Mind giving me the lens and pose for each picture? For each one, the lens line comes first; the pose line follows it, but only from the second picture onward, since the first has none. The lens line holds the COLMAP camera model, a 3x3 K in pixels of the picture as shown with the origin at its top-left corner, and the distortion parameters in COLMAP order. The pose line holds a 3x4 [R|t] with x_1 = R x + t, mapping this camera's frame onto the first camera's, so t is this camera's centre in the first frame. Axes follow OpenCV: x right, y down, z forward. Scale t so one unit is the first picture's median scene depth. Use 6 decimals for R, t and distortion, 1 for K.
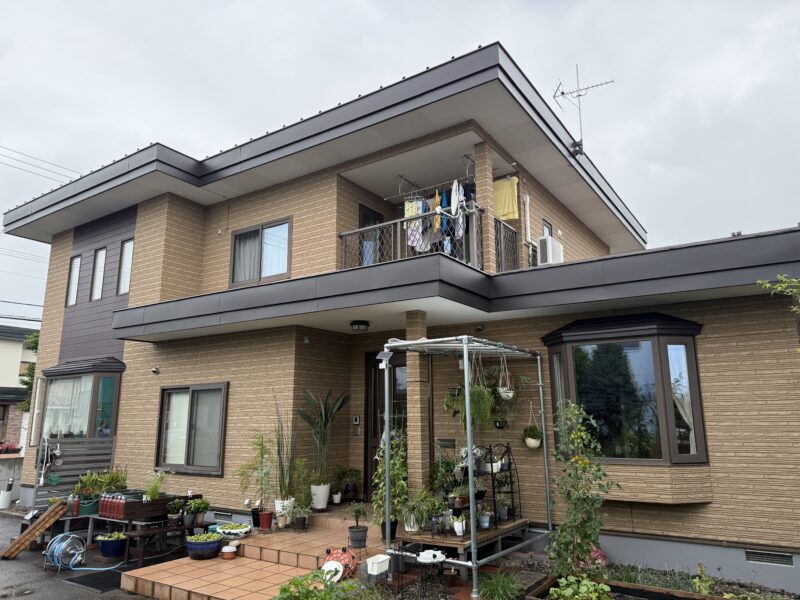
lens RADIAL K [[558.8, 0, 405.6], [0, 558.8, 294.7], [0, 0, 1]] dist [0.049286, -0.058755]
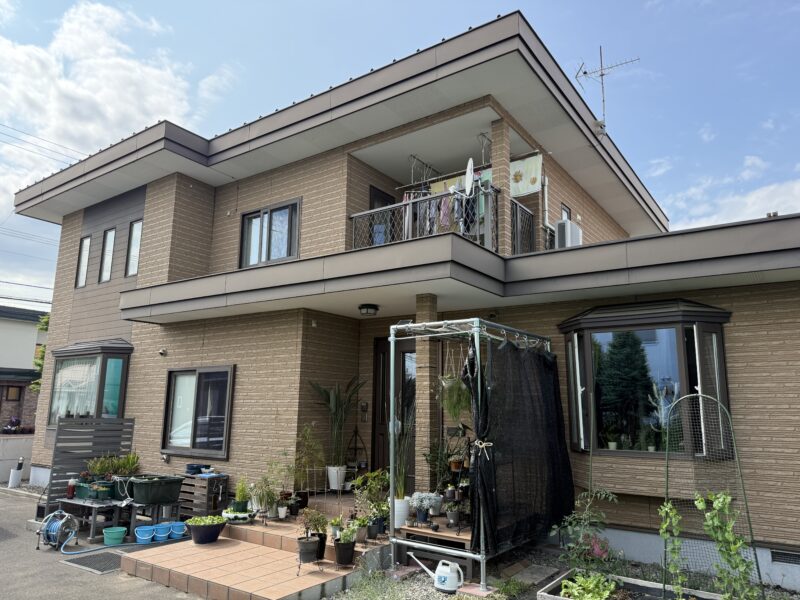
lens RADIAL K [[563.3, 0, 400.0], [0, 563.3, 300.0], [0, 0, 1]] dist [0.051598, -0.061674]
pose [[0.999345, 0.015818, -0.032533, 0.003583], [-0.014926, 0.999511, 0.027468, 0.009606], [0.032952, -0.026965, 0.999093, 0.022397]]
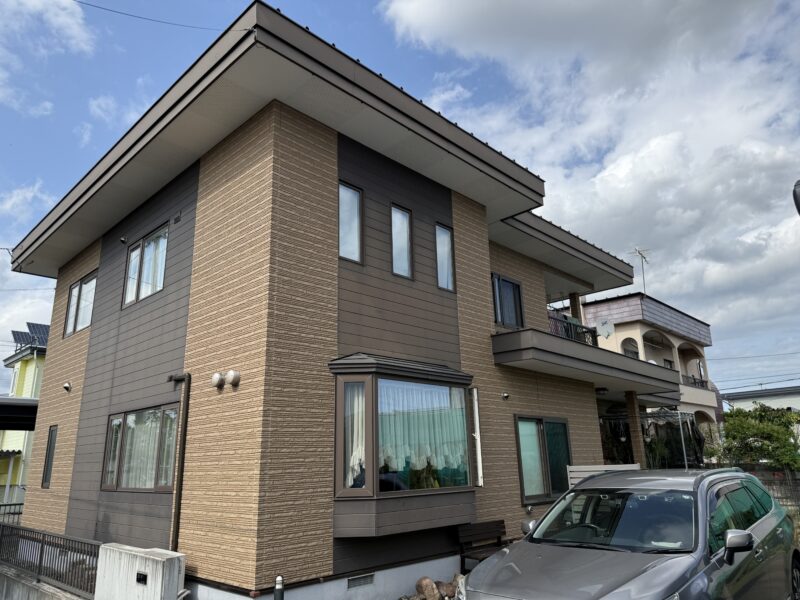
lens RADIAL K [[563.3, 0, 400.0], [0, 563.3, 300.0], [0, 0, 1]] dist [0.051598, -0.061674]
pose [[0.176345, 0.271394, 0.946175, -1.578115], [-0.191764, 0.952294, -0.237409, 0.269177], [-0.965468, -0.139577, 0.219976, 1.095347]]
